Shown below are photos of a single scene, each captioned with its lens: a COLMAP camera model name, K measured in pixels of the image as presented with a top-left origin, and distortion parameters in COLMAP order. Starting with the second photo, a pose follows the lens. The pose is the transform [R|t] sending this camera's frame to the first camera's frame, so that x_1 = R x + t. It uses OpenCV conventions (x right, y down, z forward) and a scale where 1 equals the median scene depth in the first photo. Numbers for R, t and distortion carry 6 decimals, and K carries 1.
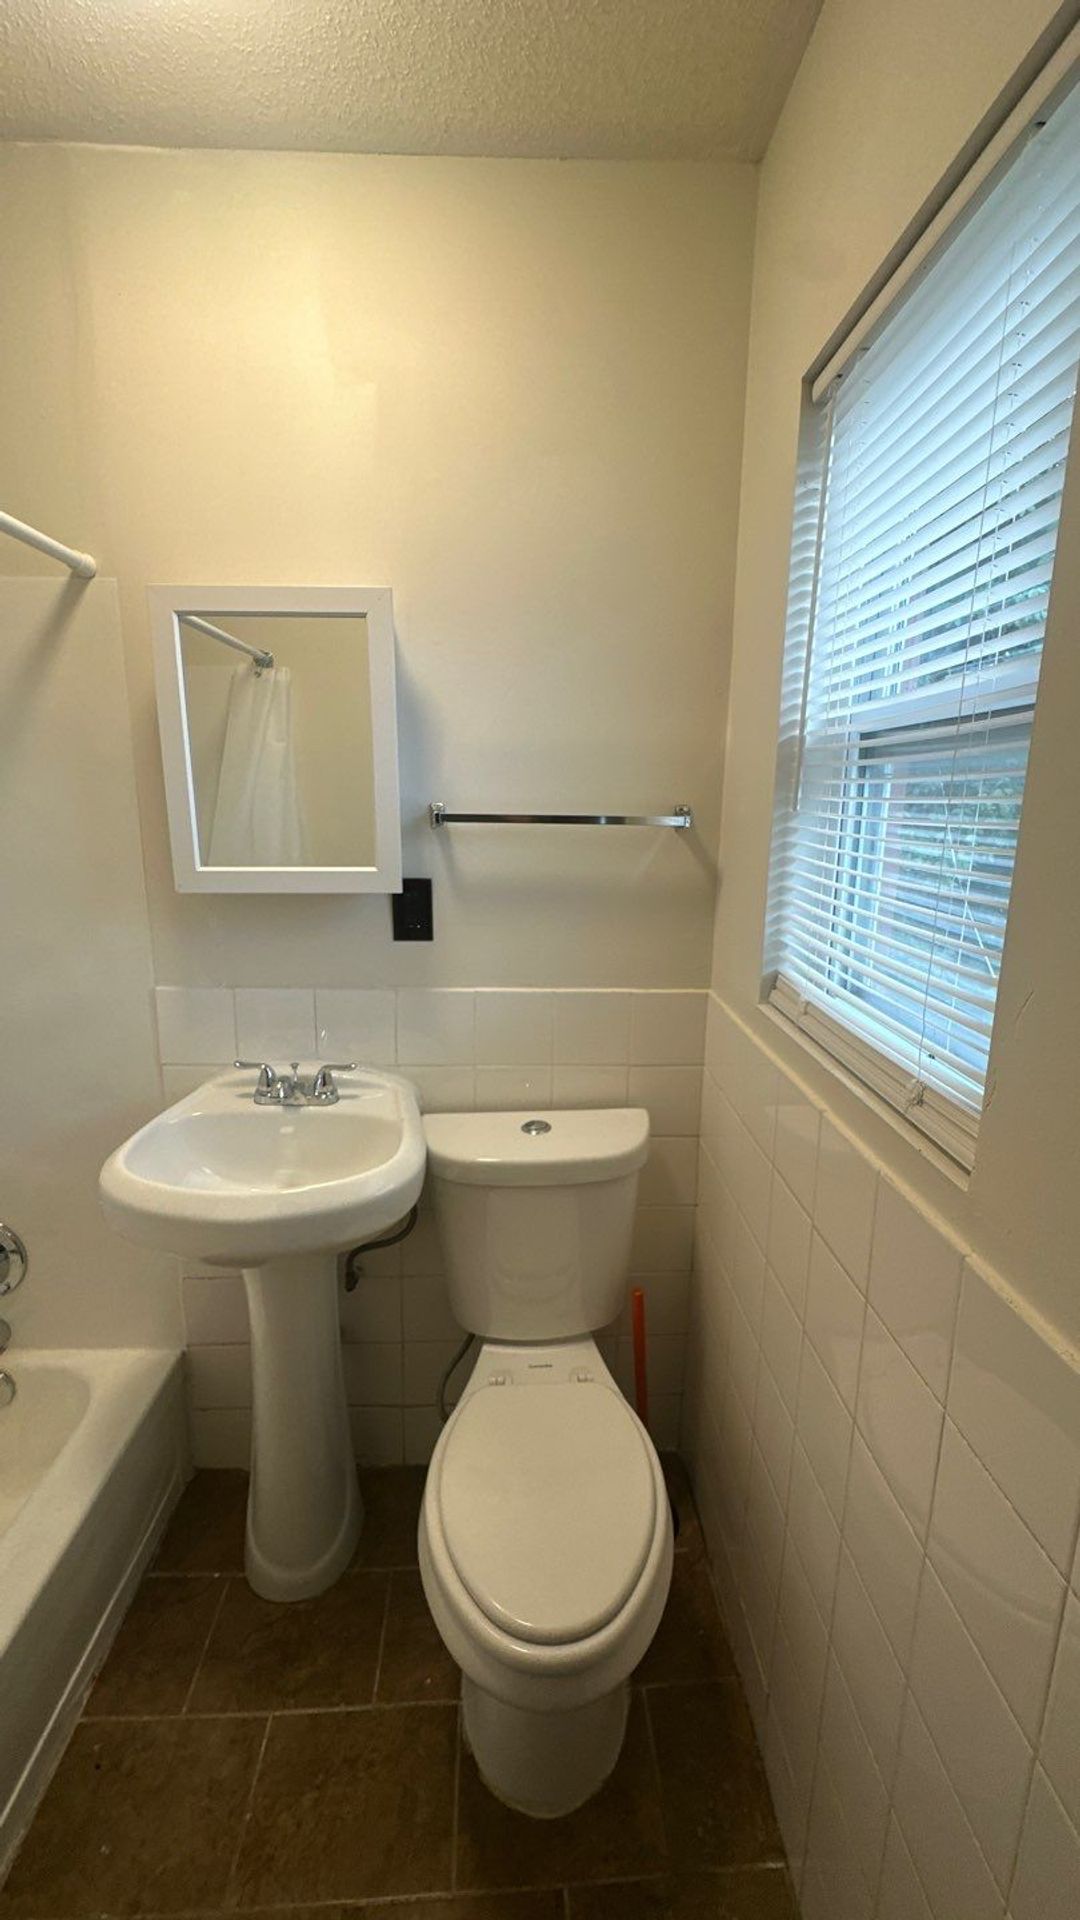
lens RADIAL K [[765.1, 0, 540.3], [0, 765.1, 958.9], [0, 0, 1]] dist [-0.002604, 0.000840]
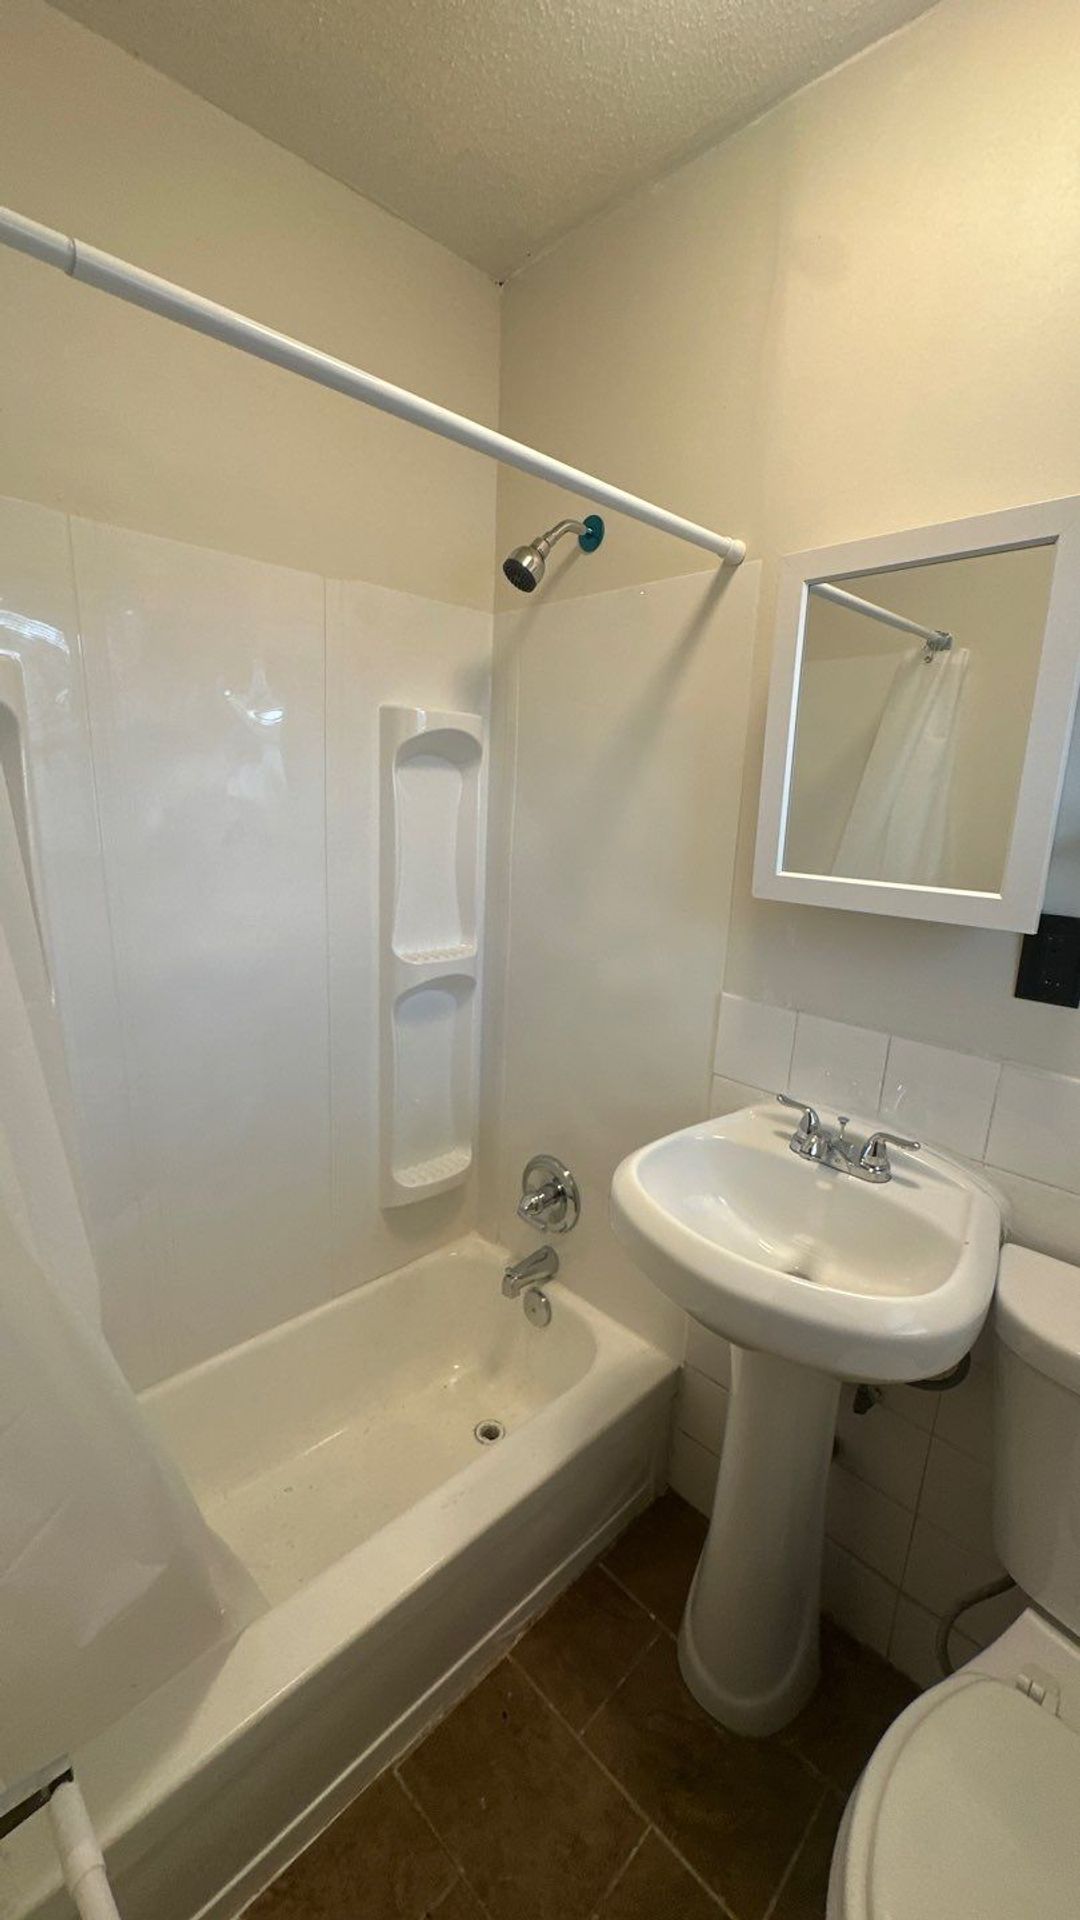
lens RADIAL K [[765.1, 0, 545.0], [0, 765.1, 959.2], [0, 0, 1]] dist [-0.002604, 0.000840]
pose [[0.679232, 0.173845, -0.713037, 0.018162], [-0.182187, 0.981070, 0.065644, -0.026616], [0.710951, 0.085318, 0.698047, 0.180468]]
